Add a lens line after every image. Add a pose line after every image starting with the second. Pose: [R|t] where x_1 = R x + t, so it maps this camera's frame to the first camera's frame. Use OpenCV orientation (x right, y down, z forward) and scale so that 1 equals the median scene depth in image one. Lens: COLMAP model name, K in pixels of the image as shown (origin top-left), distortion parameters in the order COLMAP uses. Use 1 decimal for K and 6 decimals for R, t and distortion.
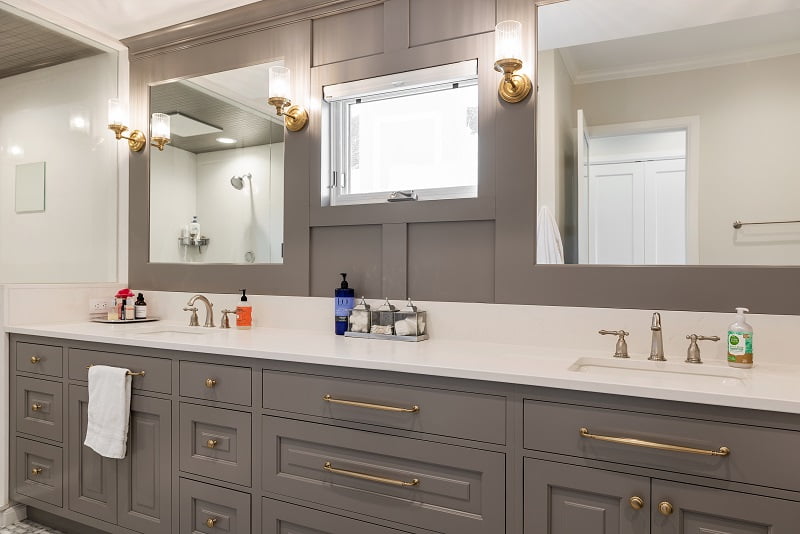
lens RADIAL K [[564.2, 0, 397.9], [0, 564.2, 259.8], [0, 0, 1]] dist [-0.004161, -0.005036]
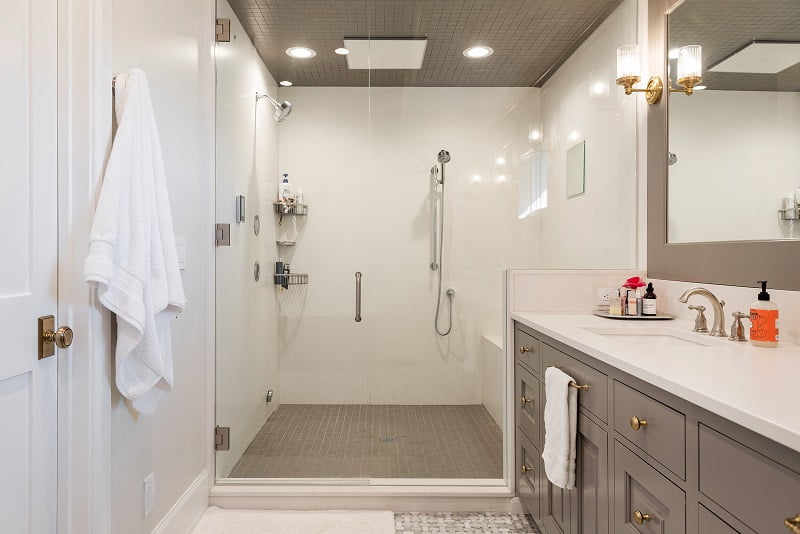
lens RADIAL K [[564.2, 0, 397.9], [0, 564.2, 259.8], [0, 0, 1]] dist [-0.004161, -0.005036]
pose [[0.430549, -0.008998, -0.902522, 0.102685], [0.028189, 0.999597, 0.003482, 0.015194], [0.902127, -0.026940, 0.430629, 0.359457]]
